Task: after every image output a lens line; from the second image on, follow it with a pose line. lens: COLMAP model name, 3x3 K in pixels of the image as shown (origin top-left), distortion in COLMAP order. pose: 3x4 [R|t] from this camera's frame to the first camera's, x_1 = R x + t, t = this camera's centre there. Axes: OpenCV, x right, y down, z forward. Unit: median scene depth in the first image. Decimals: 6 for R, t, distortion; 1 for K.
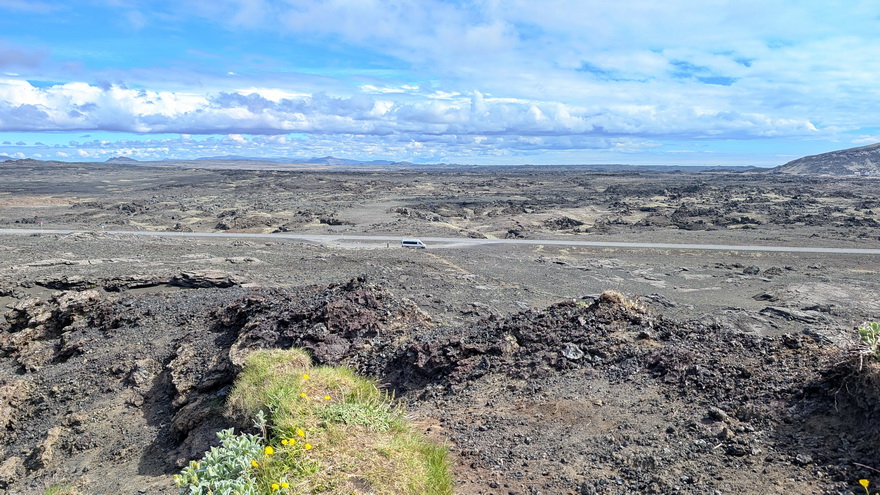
lens RADIAL K [[624.0, 0, 438.9], [0, 624.0, 247.1], [0, 0, 1]] dist [-0.010803, -0.014523]
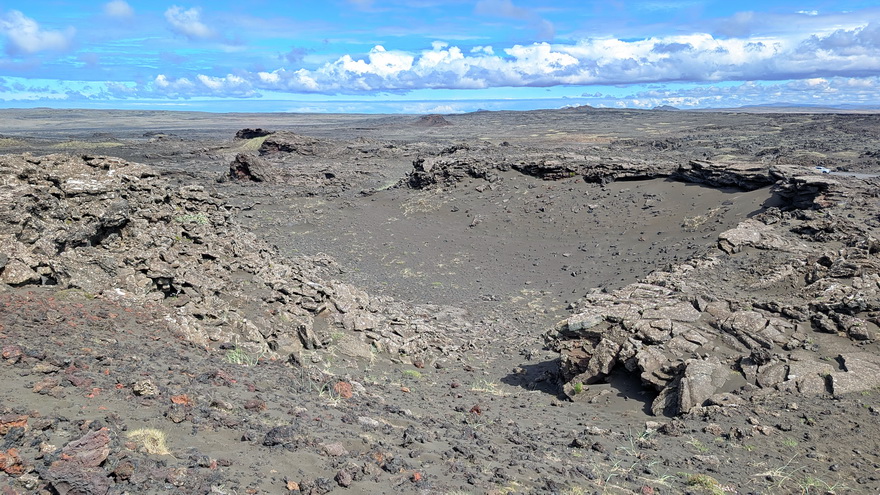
lens RADIAL K [[624.0, 0, 438.8], [0, 624.0, 247.8], [0, 0, 1]] dist [-0.010803, -0.014523]
pose [[0.689459, 0.148228, -0.708996, -0.126899], [-0.092164, 0.988833, 0.117109, 0.077042], [0.718438, -0.015398, 0.695421, 0.369274]]
